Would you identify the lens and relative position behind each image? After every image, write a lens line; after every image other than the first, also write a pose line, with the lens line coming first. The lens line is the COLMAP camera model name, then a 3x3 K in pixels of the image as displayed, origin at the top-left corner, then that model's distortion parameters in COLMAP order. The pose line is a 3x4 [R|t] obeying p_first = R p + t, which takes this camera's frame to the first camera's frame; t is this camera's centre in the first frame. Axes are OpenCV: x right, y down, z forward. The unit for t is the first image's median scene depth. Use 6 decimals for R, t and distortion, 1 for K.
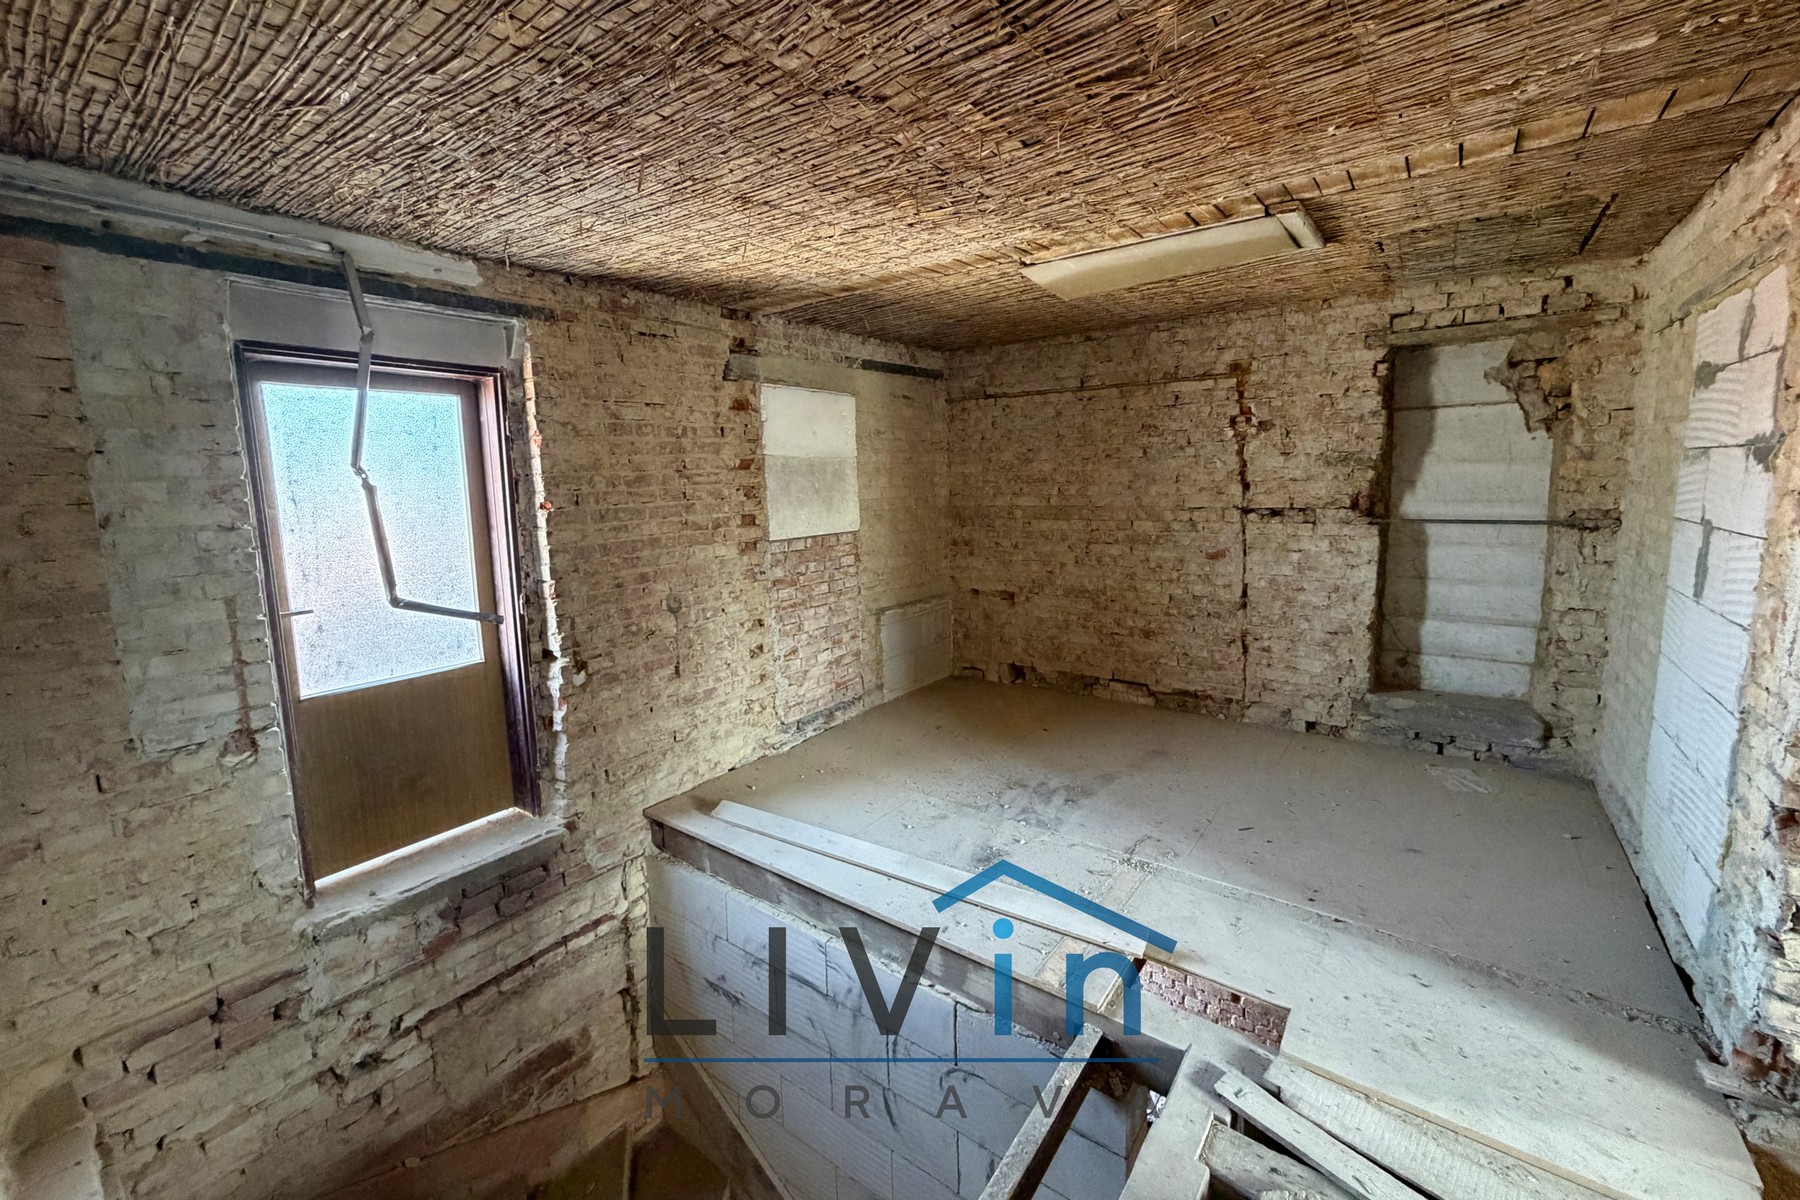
lens RADIAL K [[710.5, 0, 893.6], [0, 710.5, 571.6], [0, 0, 1]] dist [-0.001030, 0.000685]
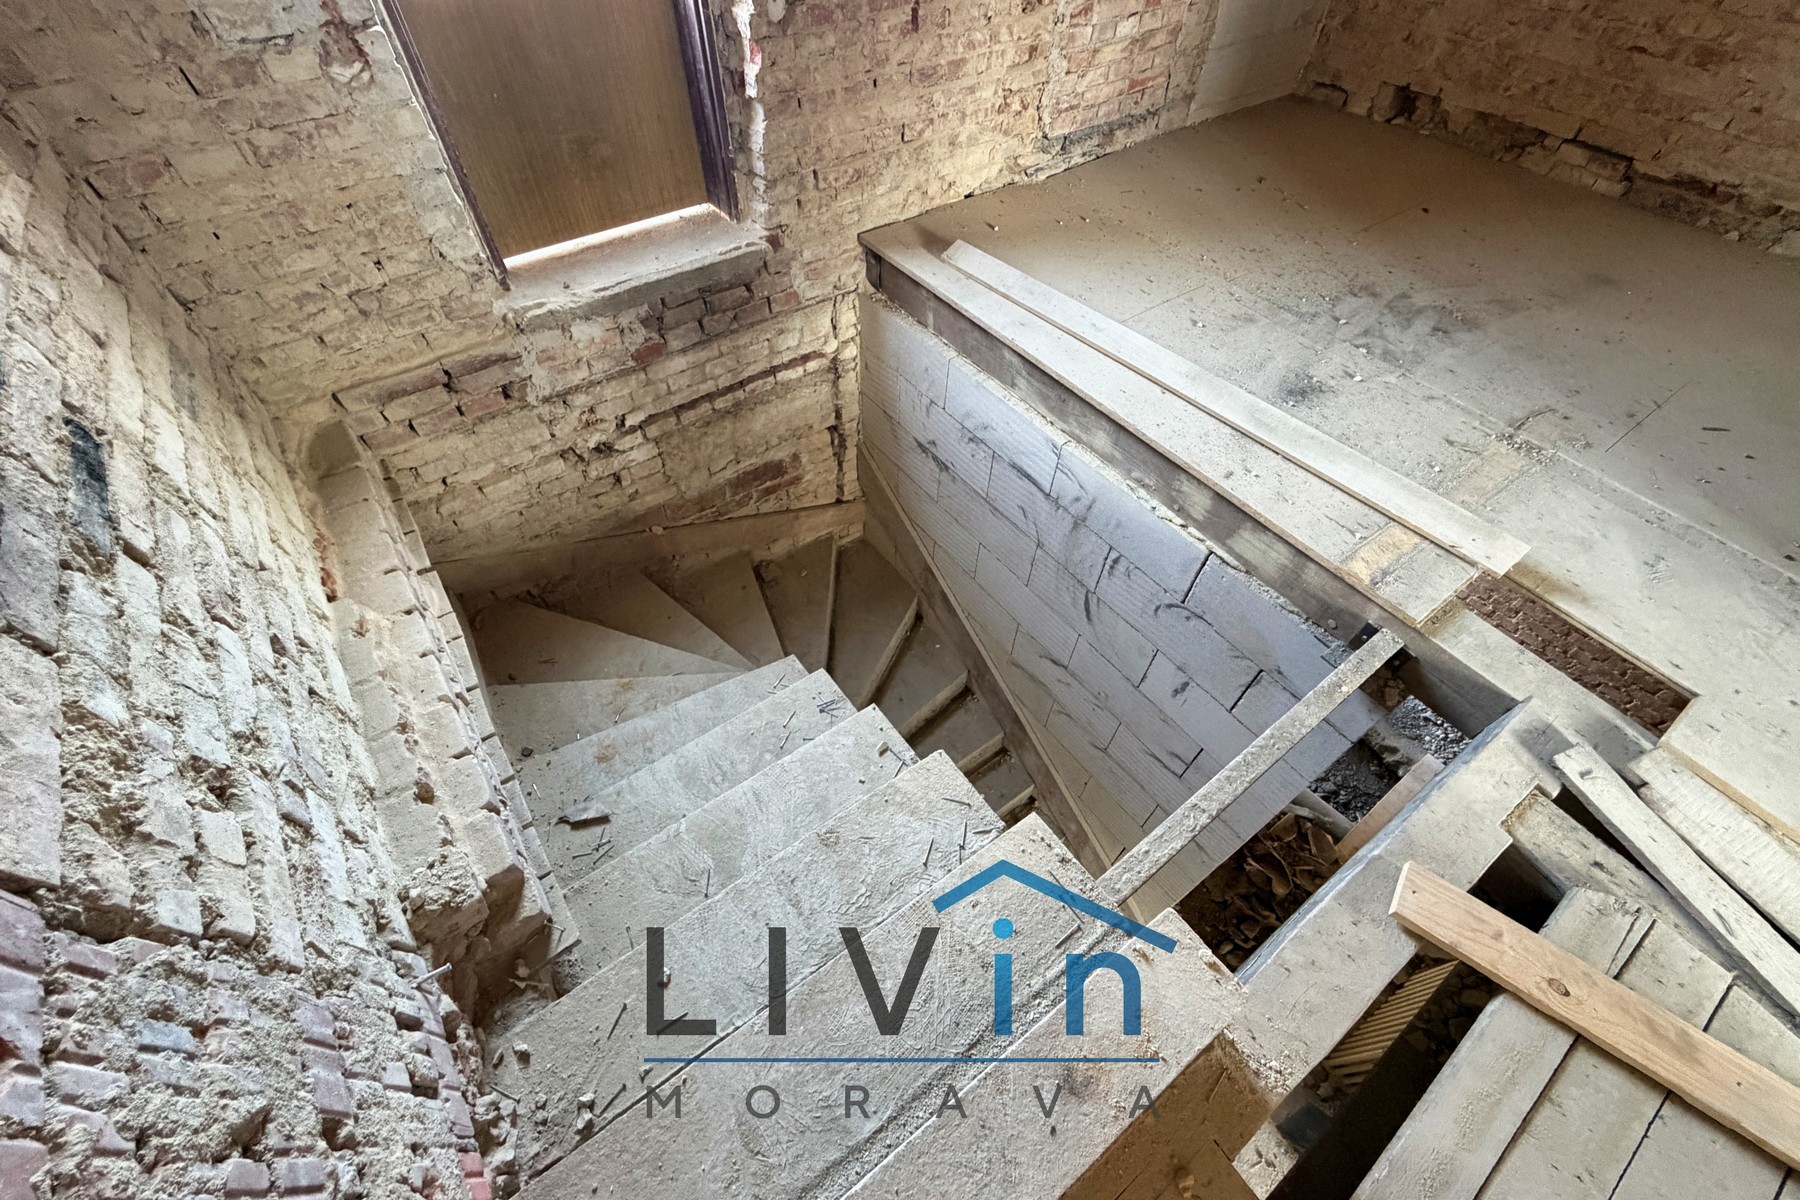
lens RADIAL K [[710.5, 0, 894.8], [0, 710.5, 590.2], [0, 0, 1]] dist [-0.001030, 0.000685]
pose [[0.954509, 0.256183, -0.152587, -0.106529], [-0.076633, 0.705294, 0.704761, 0.063391], [0.288166, -0.661008, 0.692841, 0.235034]]
